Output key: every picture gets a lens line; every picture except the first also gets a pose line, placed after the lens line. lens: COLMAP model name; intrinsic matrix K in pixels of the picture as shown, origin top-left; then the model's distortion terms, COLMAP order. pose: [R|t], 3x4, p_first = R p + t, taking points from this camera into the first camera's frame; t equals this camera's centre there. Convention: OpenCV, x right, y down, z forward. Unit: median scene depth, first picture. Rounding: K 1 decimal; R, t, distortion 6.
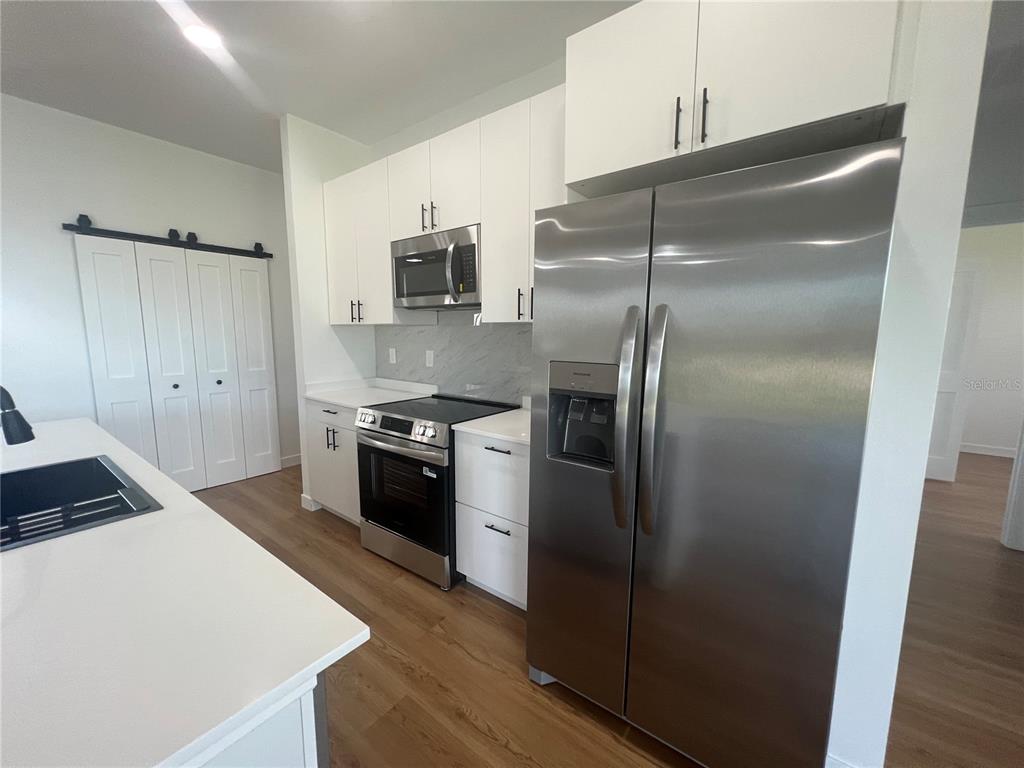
lens RADIAL K [[410.5, 0, 510.5], [0, 410.5, 386.9], [0, 0, 1]] dist [-0.000787, -0.000043]
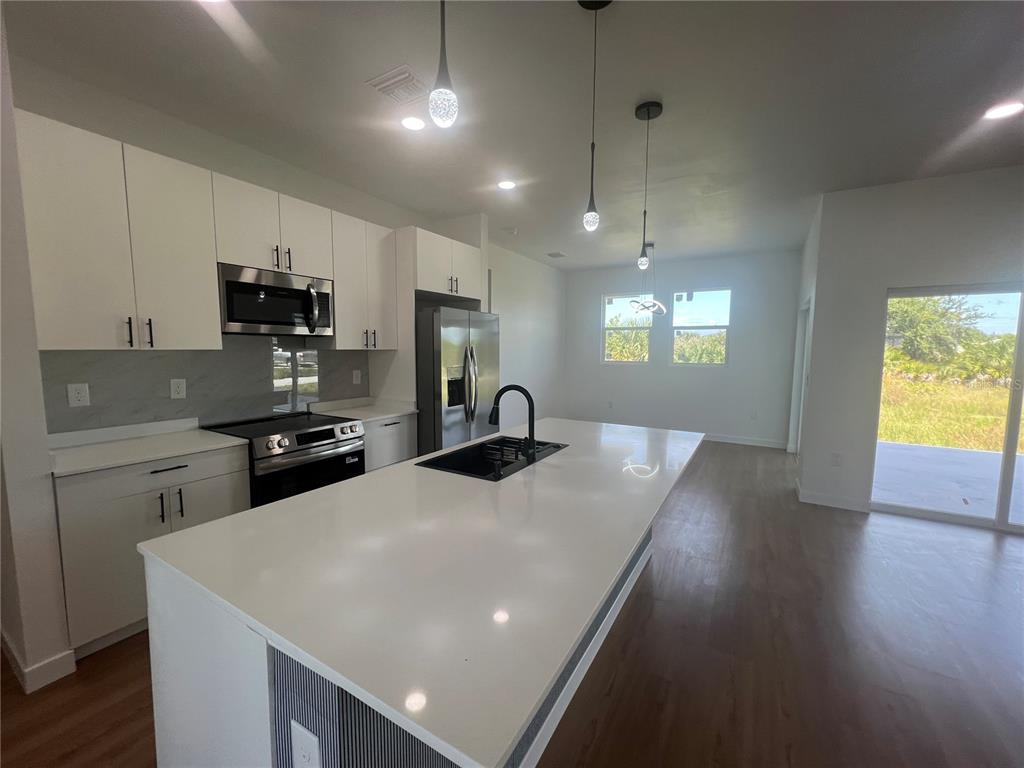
lens RADIAL K [[410.5, 0, 505.2], [0, 410.5, 386.5], [0, 0, 1]] dist [-0.000787, -0.000043]
pose [[-0.104968, -0.100106, 0.989424, -1.429063], [0.127473, 0.985359, 0.113218, -0.108549], [-0.986272, 0.138009, -0.090670, 0.532312]]
